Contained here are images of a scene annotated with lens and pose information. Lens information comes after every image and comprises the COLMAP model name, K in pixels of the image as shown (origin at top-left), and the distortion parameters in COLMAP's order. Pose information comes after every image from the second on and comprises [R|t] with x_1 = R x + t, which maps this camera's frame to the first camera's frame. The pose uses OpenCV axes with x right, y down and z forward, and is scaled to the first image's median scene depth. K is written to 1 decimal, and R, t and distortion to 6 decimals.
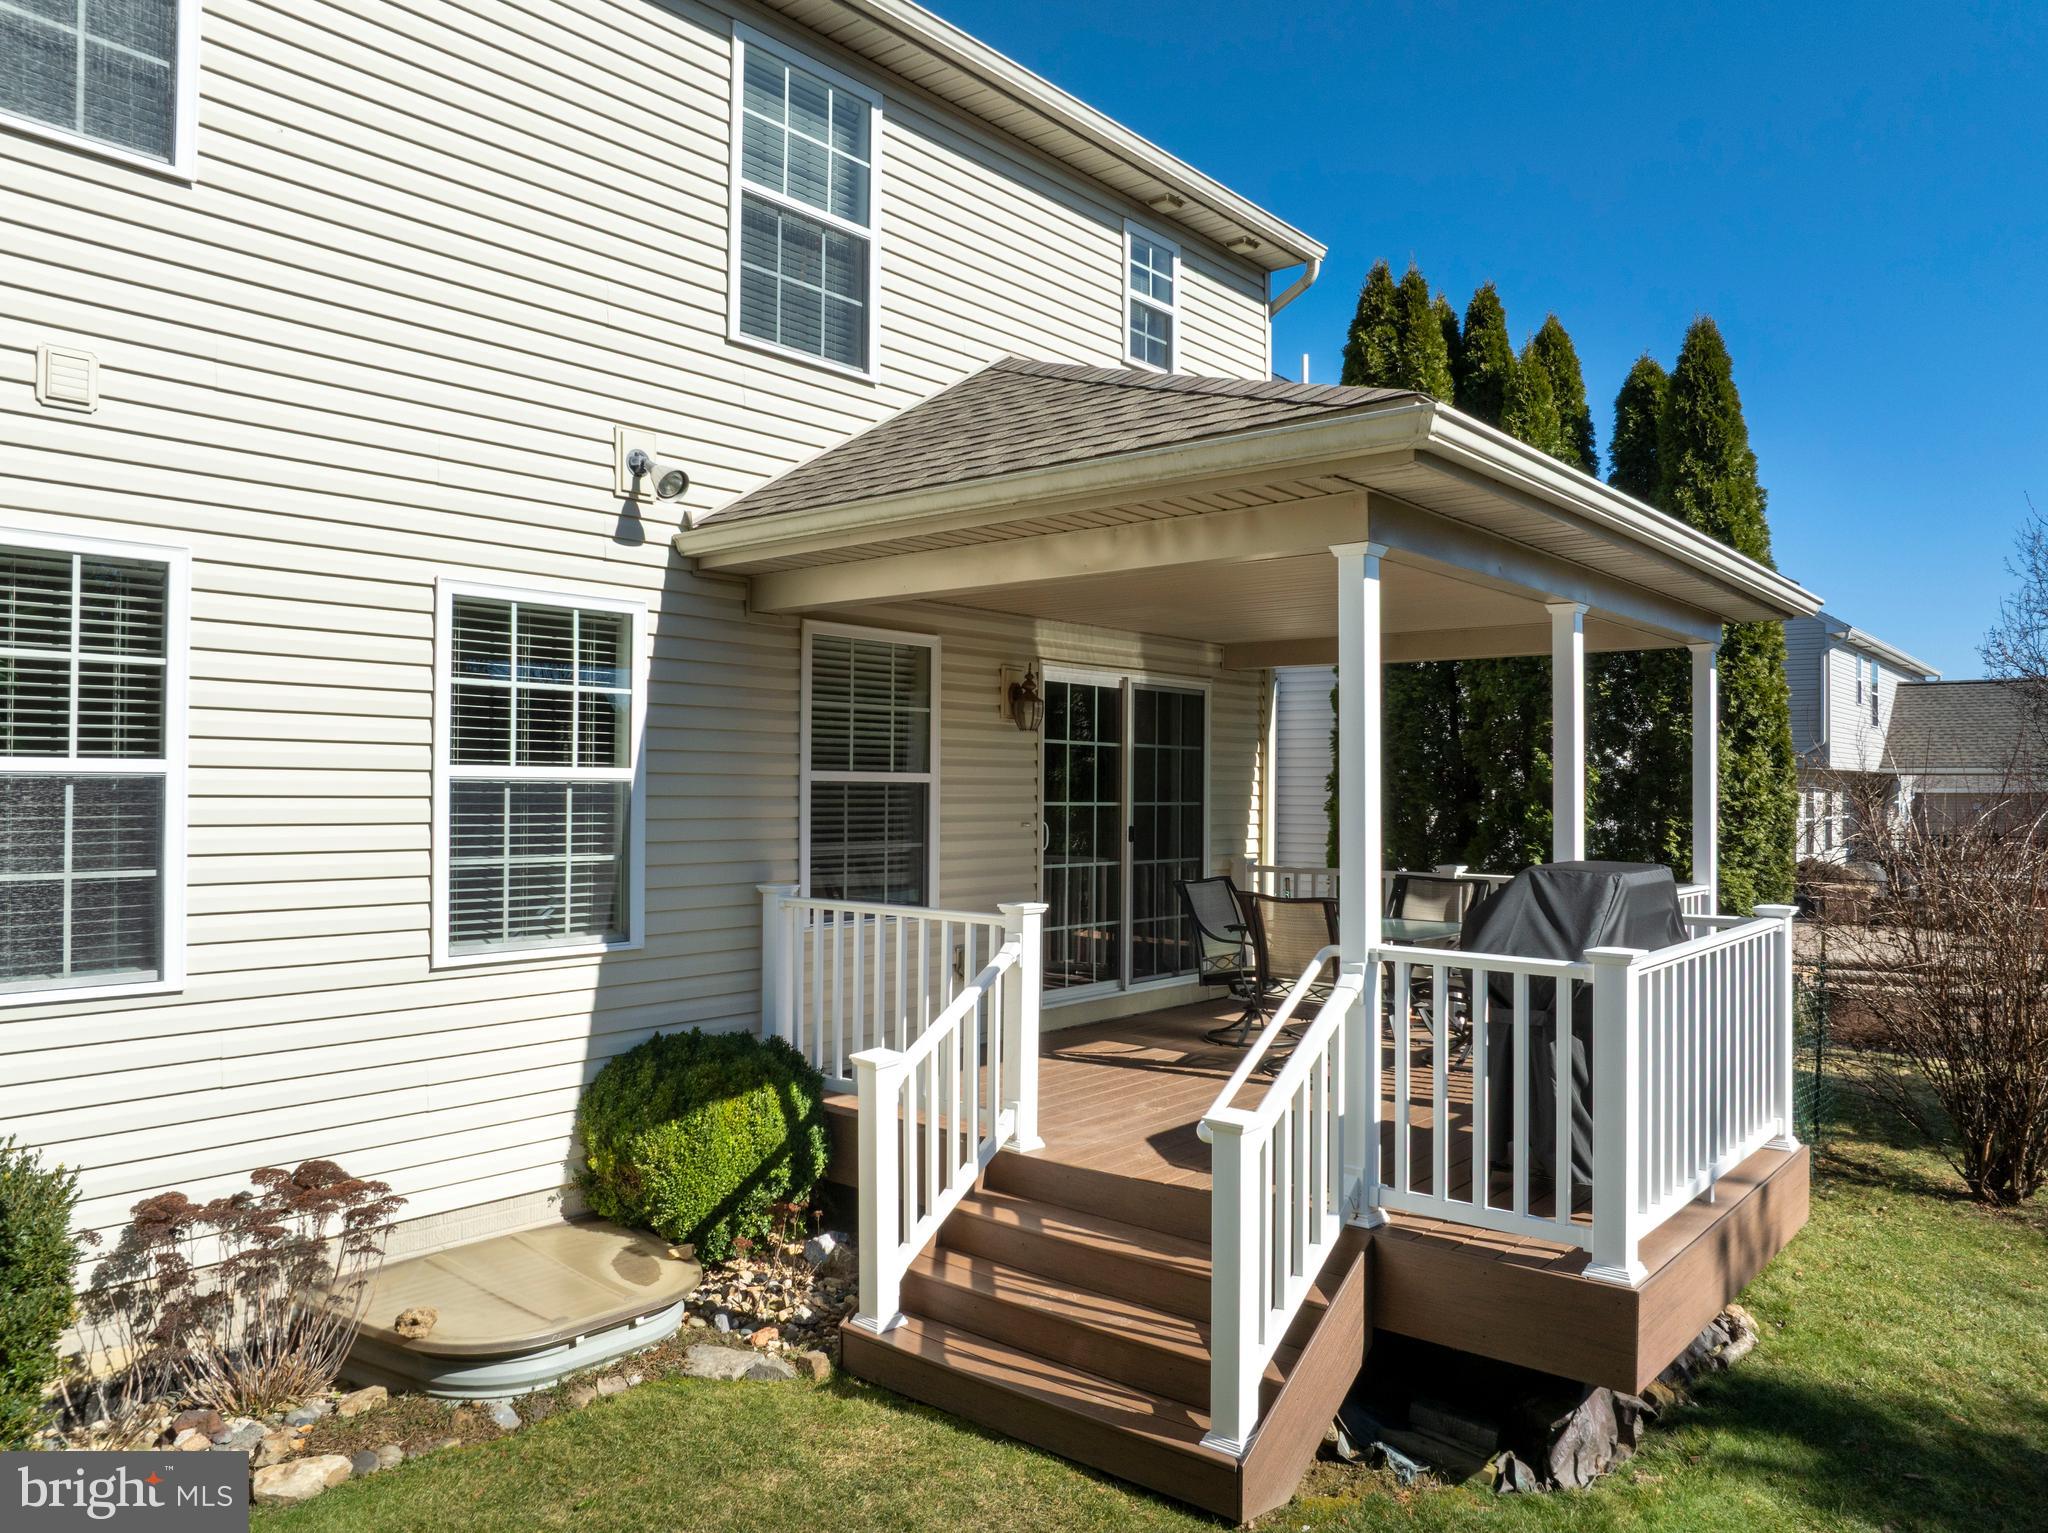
lens RADIAL K [[1436.3, 0, 1024.9], [0, 1436.3, 755.7], [0, 0, 1]] dist [-0.034562, -0.001742]
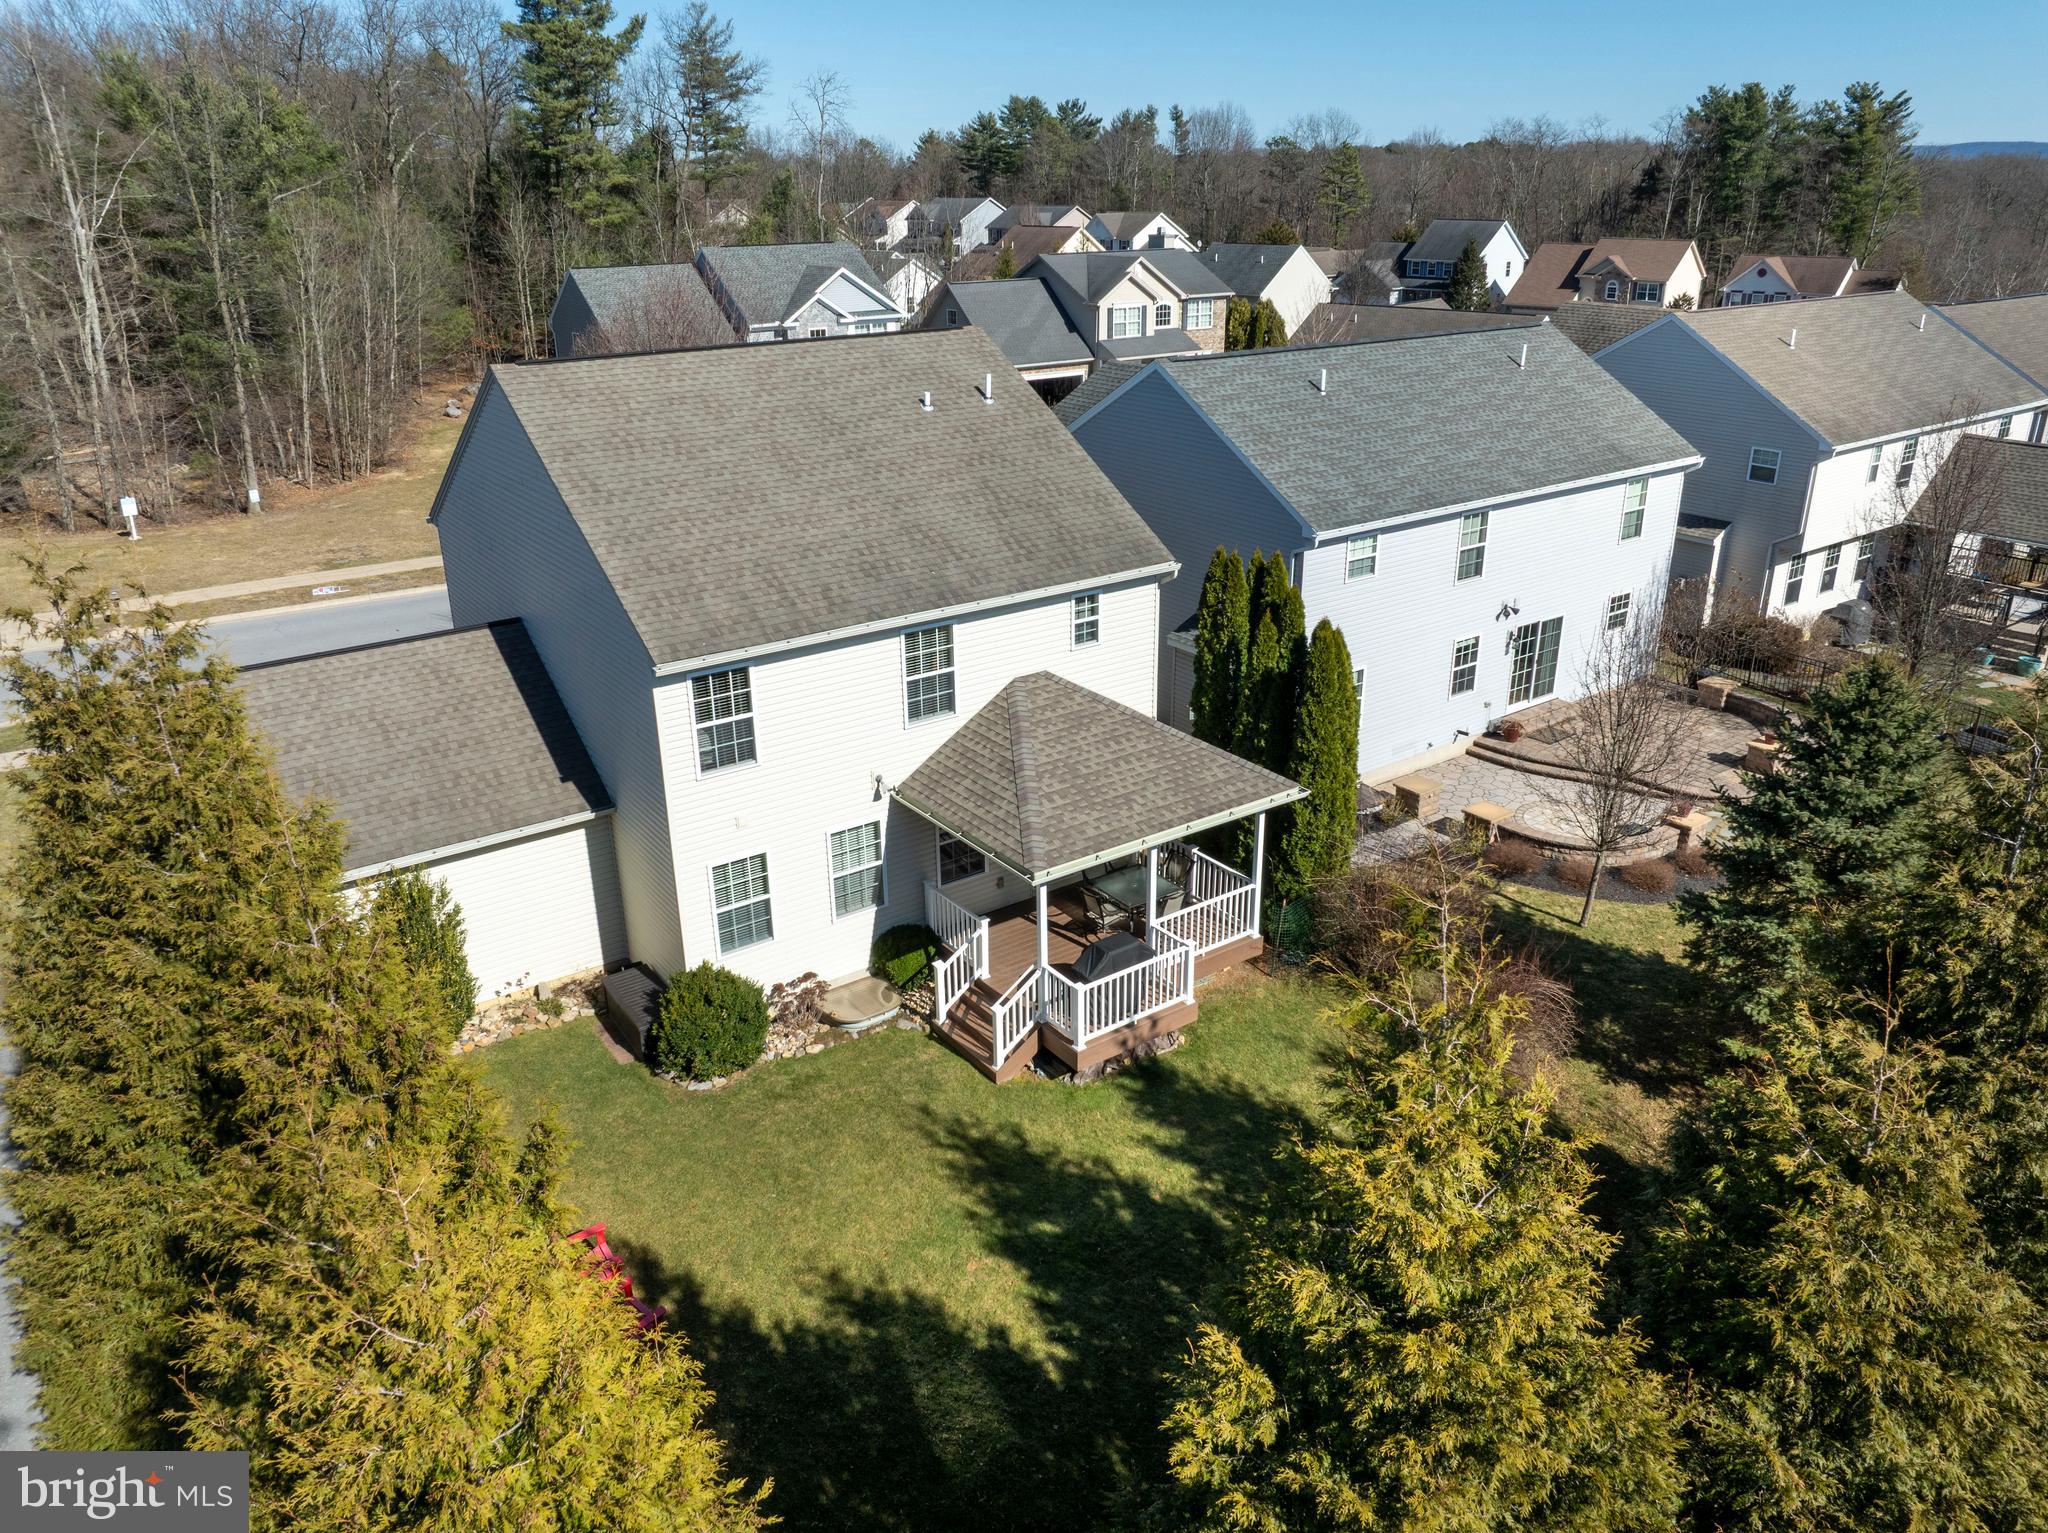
lens RADIAL K [[1436.3, 0, 1024.9], [0, 1436.3, 755.7], [0, 0, 1]] dist [-0.034562, -0.001742]
pose [[0.970018, 0.077949, -0.230193, 0.825786], [0.019386, 0.919333, 0.393002, -1.554272], [0.242258, -0.385681, 0.890259, -1.877150]]
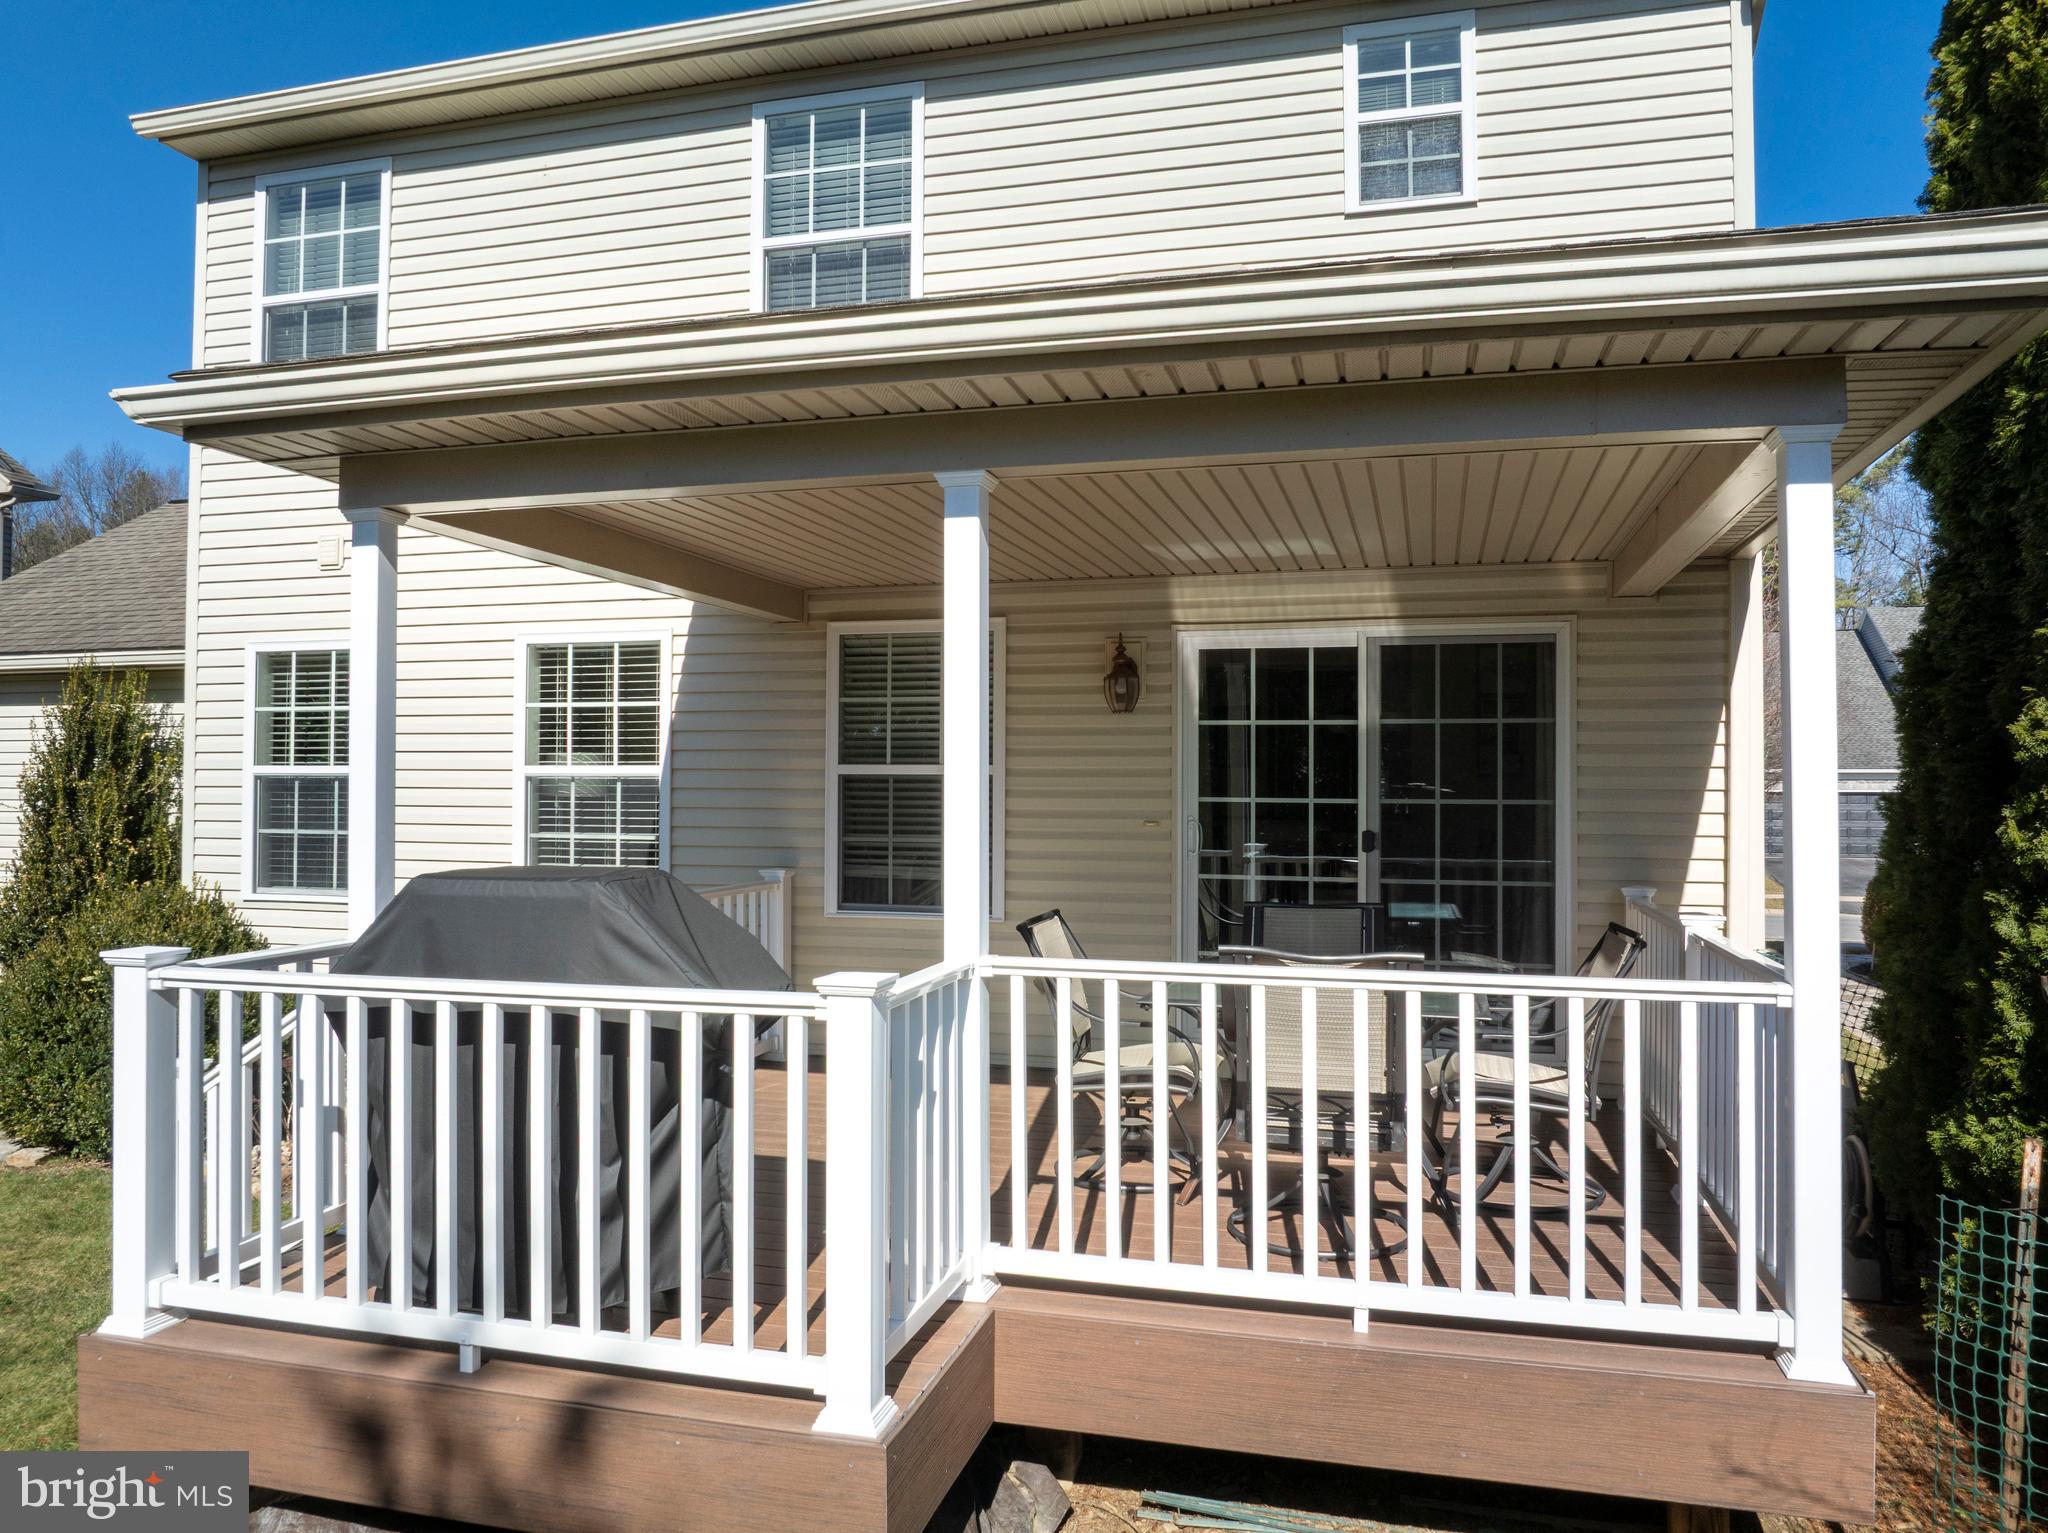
lens RADIAL K [[1436.3, 0, 1024.9], [0, 1436.3, 755.7], [0, 0, 1]] dist [-0.034562, -0.001742]
pose [[0.425770, -0.025796, -0.904464, 0.952592], [0.020246, 0.999615, -0.018979, 0.029460], [0.904605, -0.010231, 0.426128, 0.745950]]
